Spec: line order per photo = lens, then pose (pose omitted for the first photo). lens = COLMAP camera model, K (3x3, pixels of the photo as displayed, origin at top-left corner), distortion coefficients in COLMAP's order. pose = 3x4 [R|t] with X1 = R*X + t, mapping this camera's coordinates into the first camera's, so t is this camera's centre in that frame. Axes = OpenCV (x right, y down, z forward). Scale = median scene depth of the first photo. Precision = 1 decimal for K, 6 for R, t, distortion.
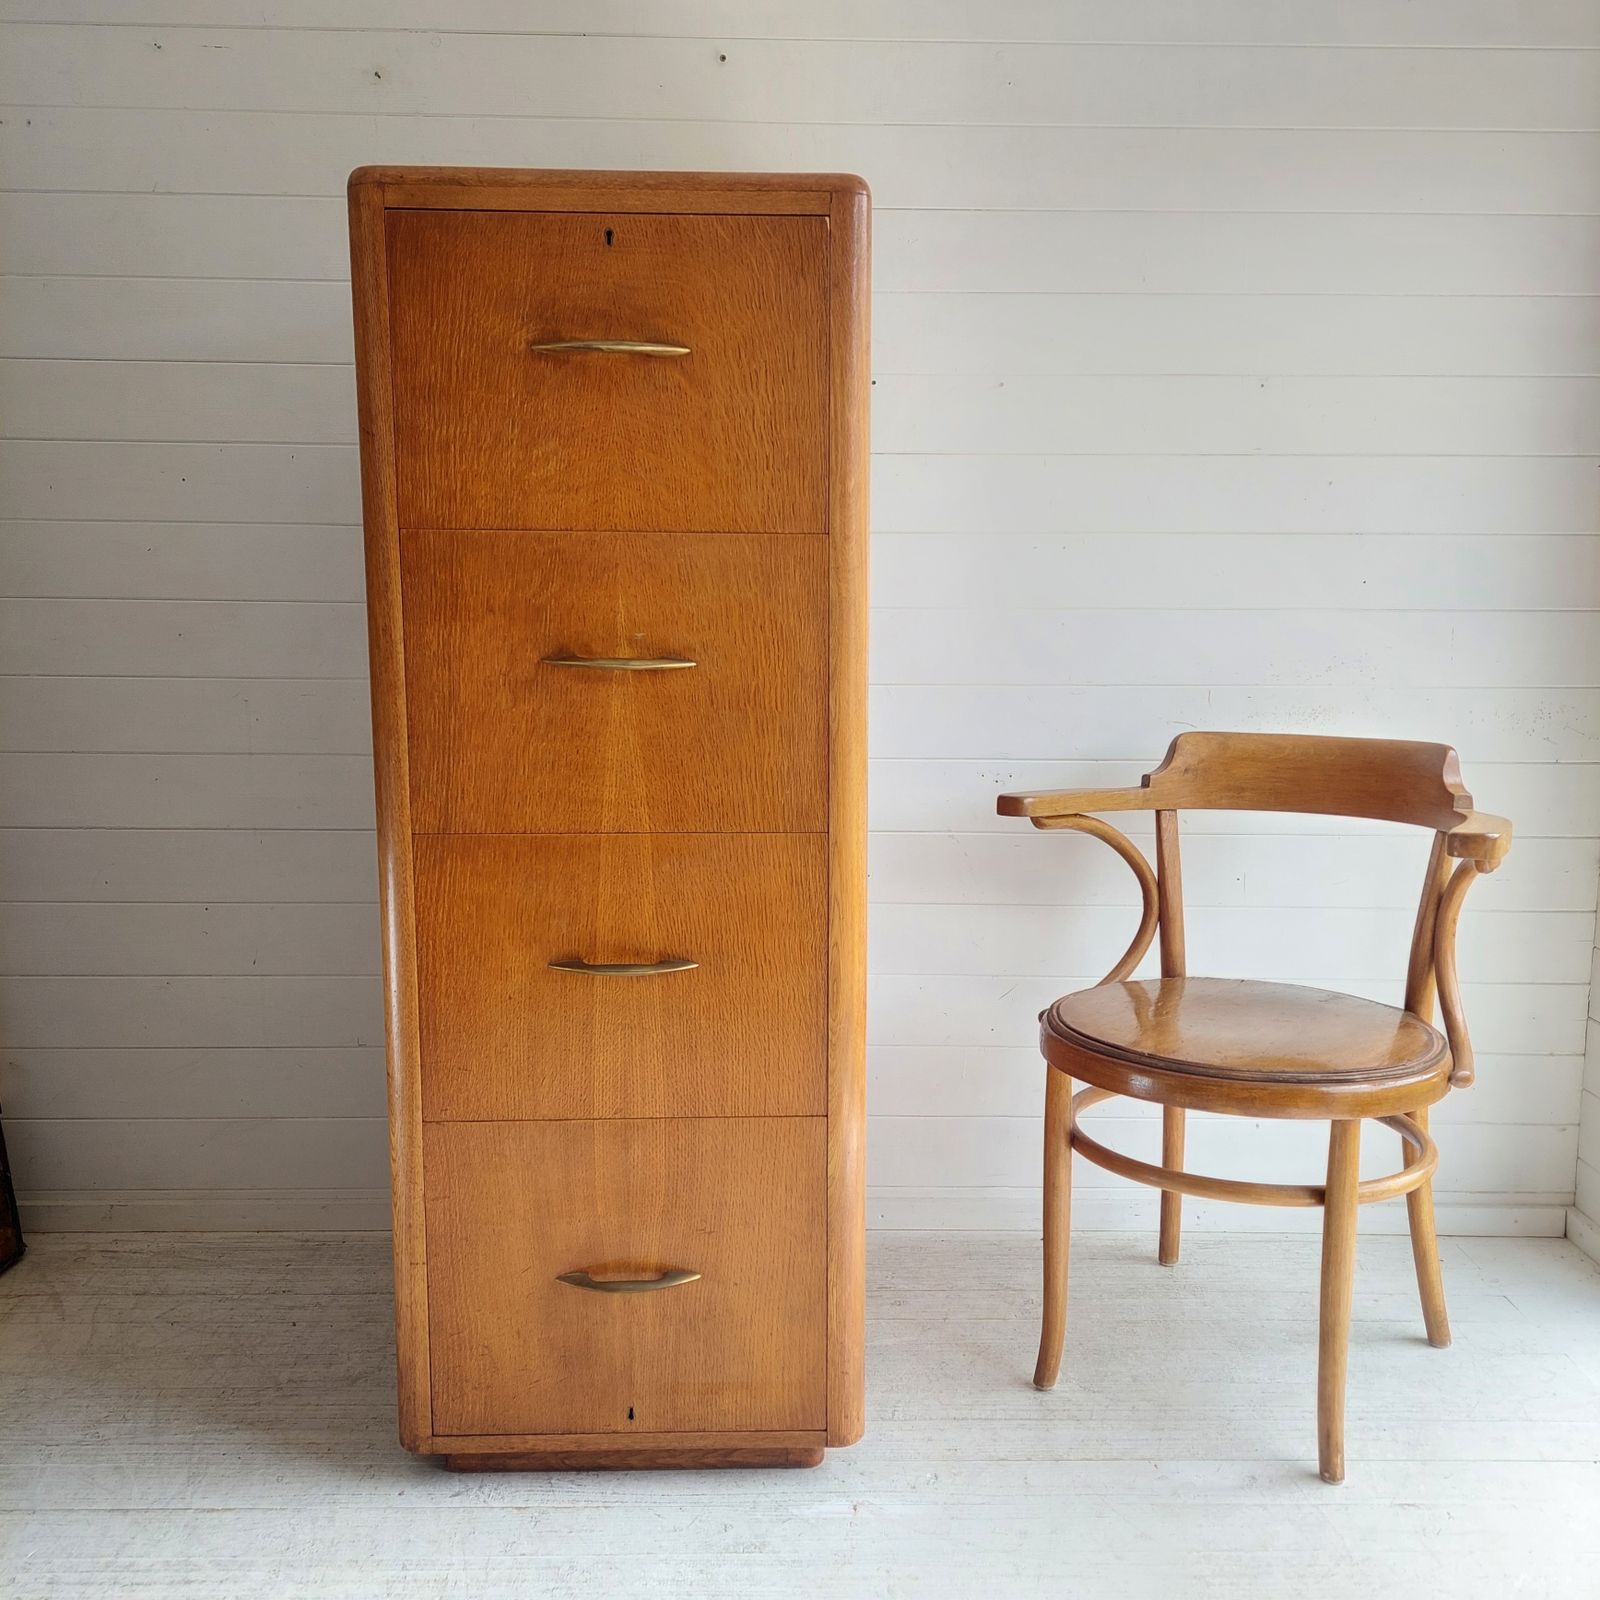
lens RADIAL K [[1532.5, 0, 821.2], [0, 1532.5, 808.4], [0, 0, 1]] dist [0.083109, -0.092651]
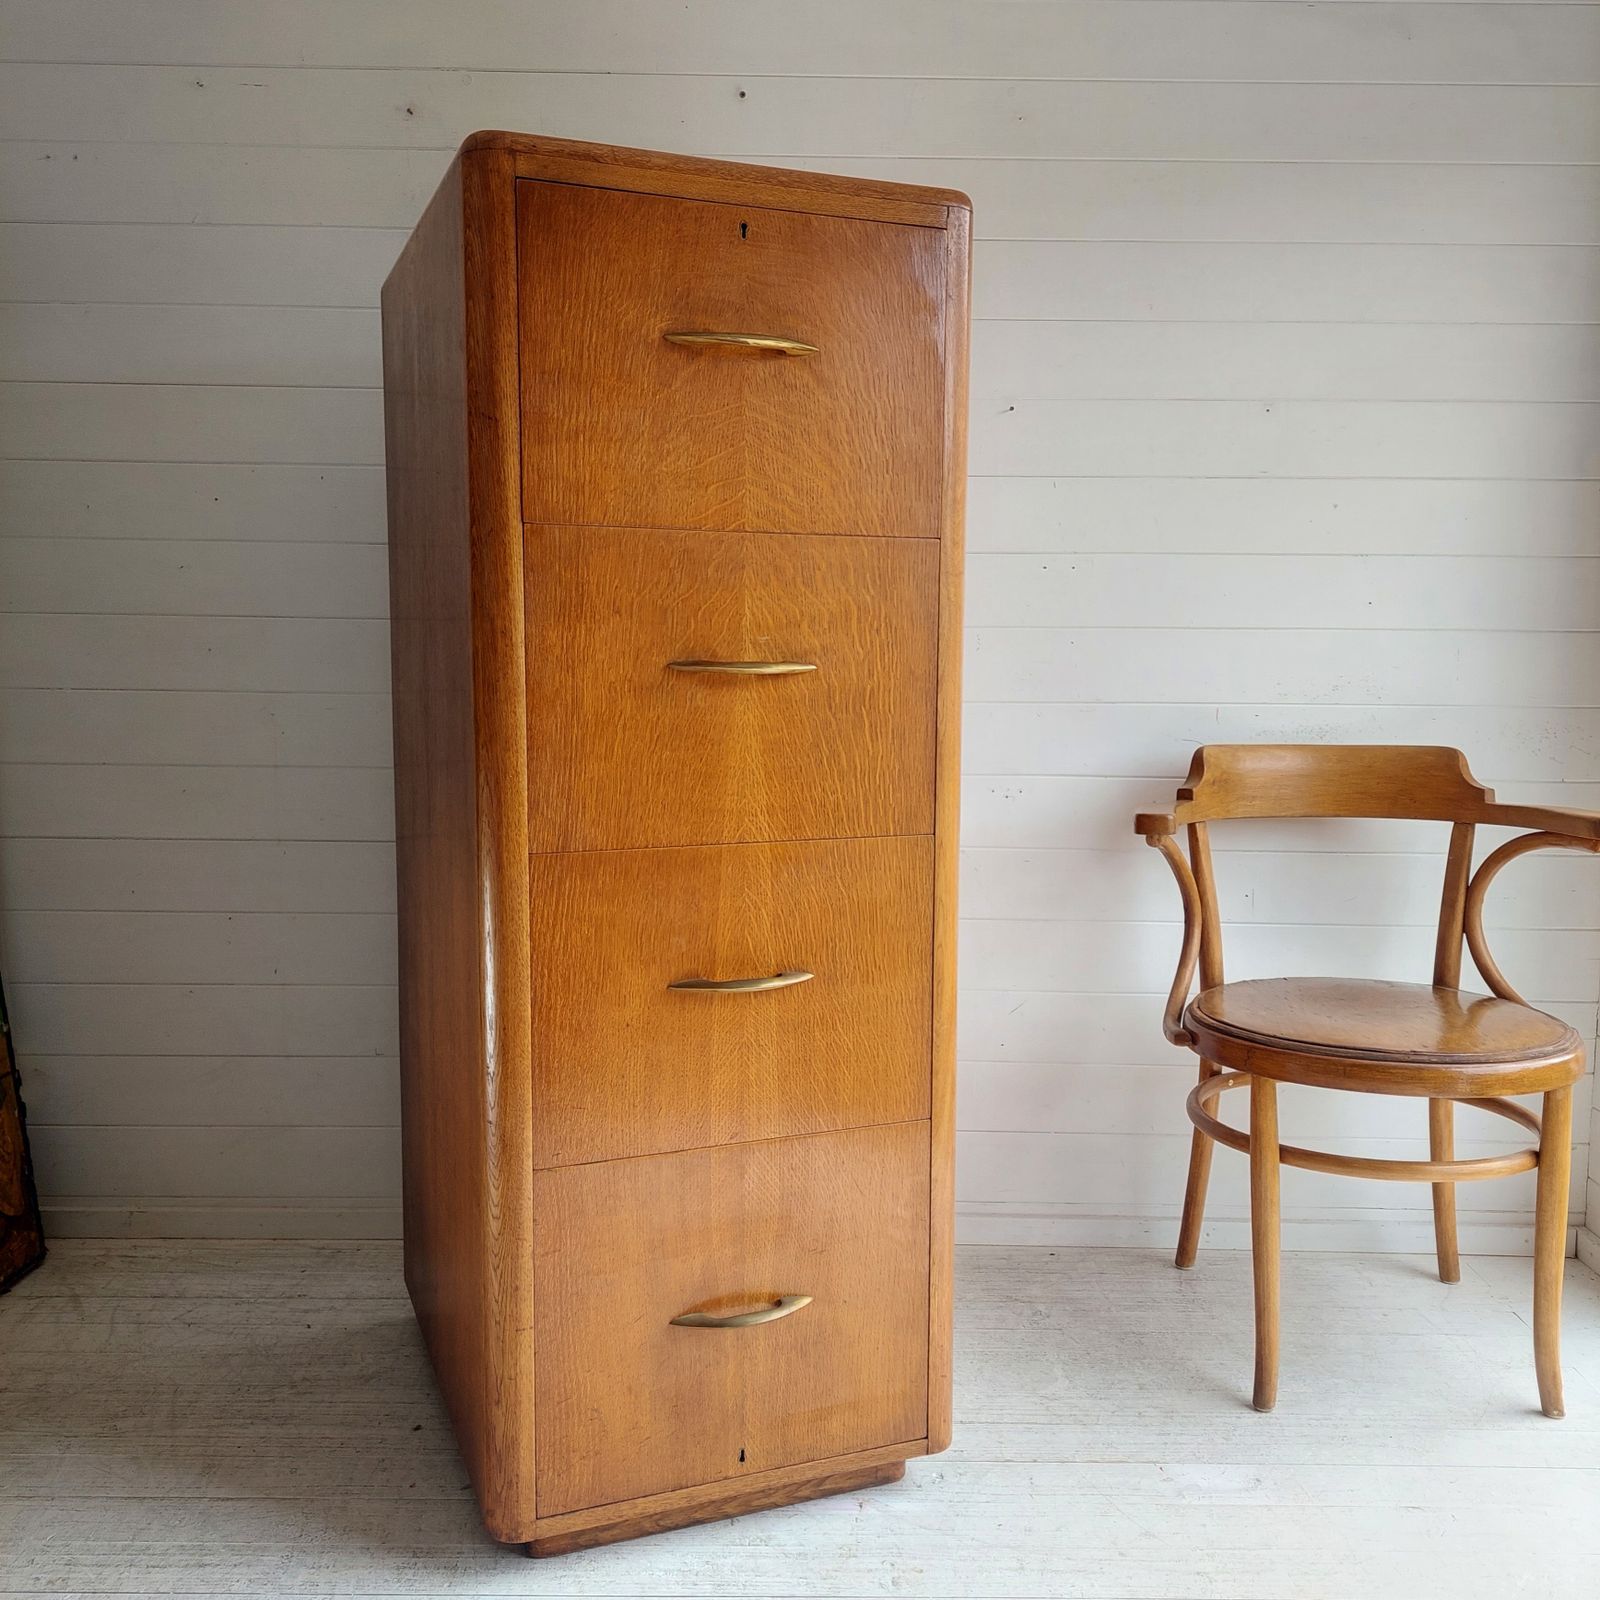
lens RADIAL K [[1532.5, 0, 821.2], [0, 1532.5, 808.4], [0, 0, 1]] dist [0.083109, -0.092651]
pose [[0.937799, -0.036633, 0.345239, -0.416243], [0.048174, 0.998528, -0.024906, 0.020531], [-0.343819, 0.039988, 0.938184, 0.077905]]
